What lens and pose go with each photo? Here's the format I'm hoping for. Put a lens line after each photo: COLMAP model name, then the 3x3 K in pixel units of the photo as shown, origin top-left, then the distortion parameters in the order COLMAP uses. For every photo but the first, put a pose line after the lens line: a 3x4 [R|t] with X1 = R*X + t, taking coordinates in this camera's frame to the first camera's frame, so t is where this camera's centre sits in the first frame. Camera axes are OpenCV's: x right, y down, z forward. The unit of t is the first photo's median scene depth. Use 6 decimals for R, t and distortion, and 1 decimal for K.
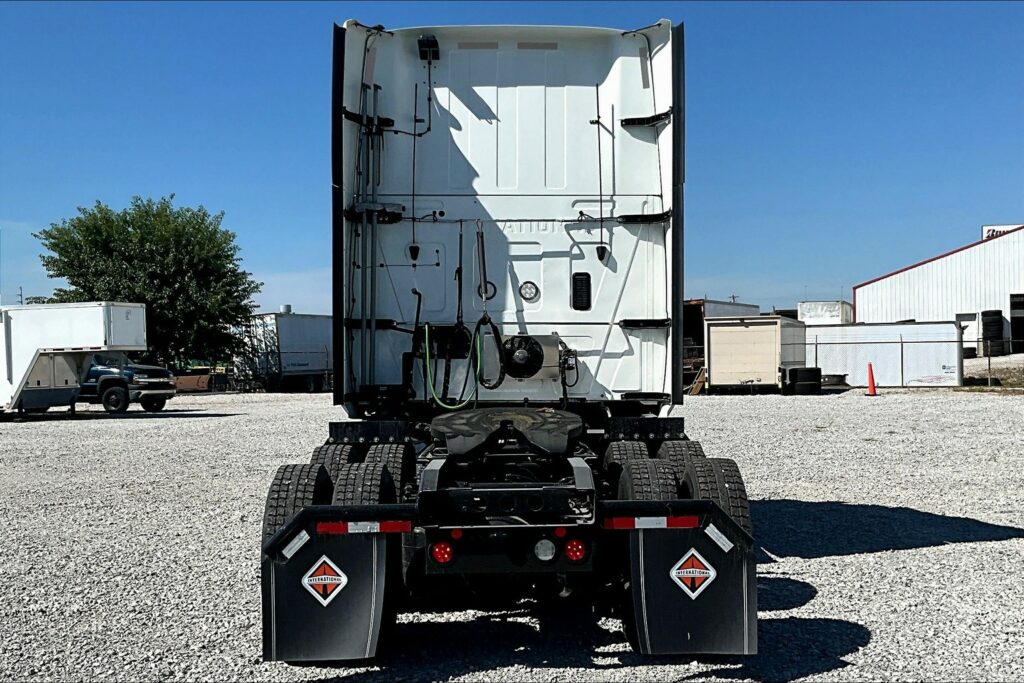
lens RADIAL K [[1344.7, 0, 517.9], [0, 1344.7, 347.4], [0, 0, 1]] dist [0.195587, 0.000000]
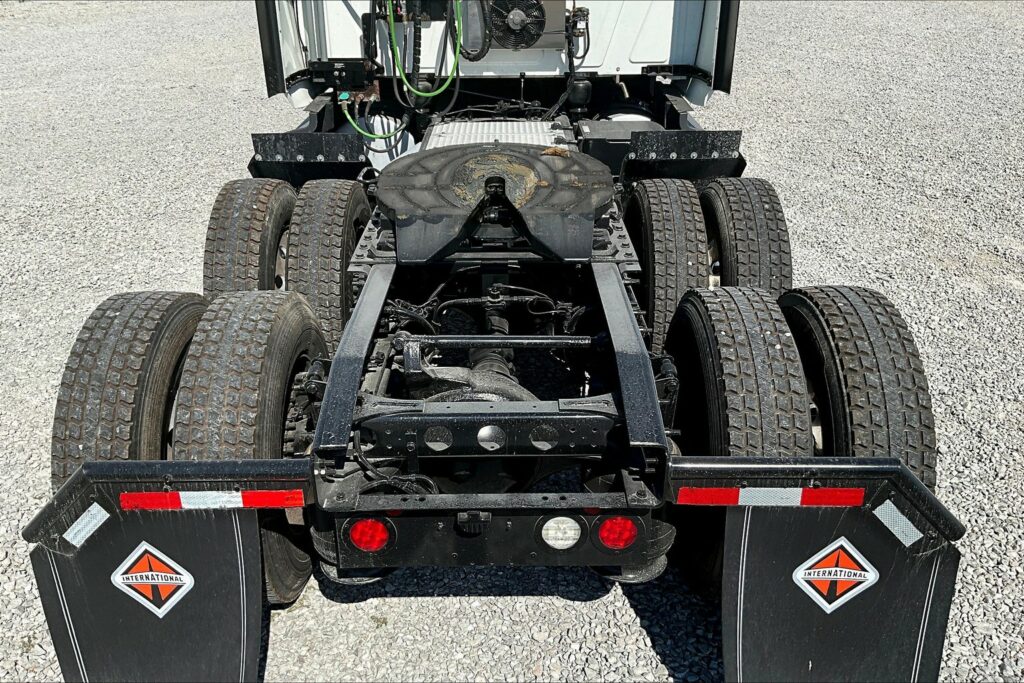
lens RADIAL K [[849.6, 0, 486.4], [0, 849.6, 309.2], [0, 0, 1]] dist [0.055086, -0.070866]
pose [[0.999625, 0.015260, -0.022737, -0.002647], [-0.004360, 0.908430, 0.418014, -0.069936], [0.027033, -0.417758, 0.908156, 0.732422]]
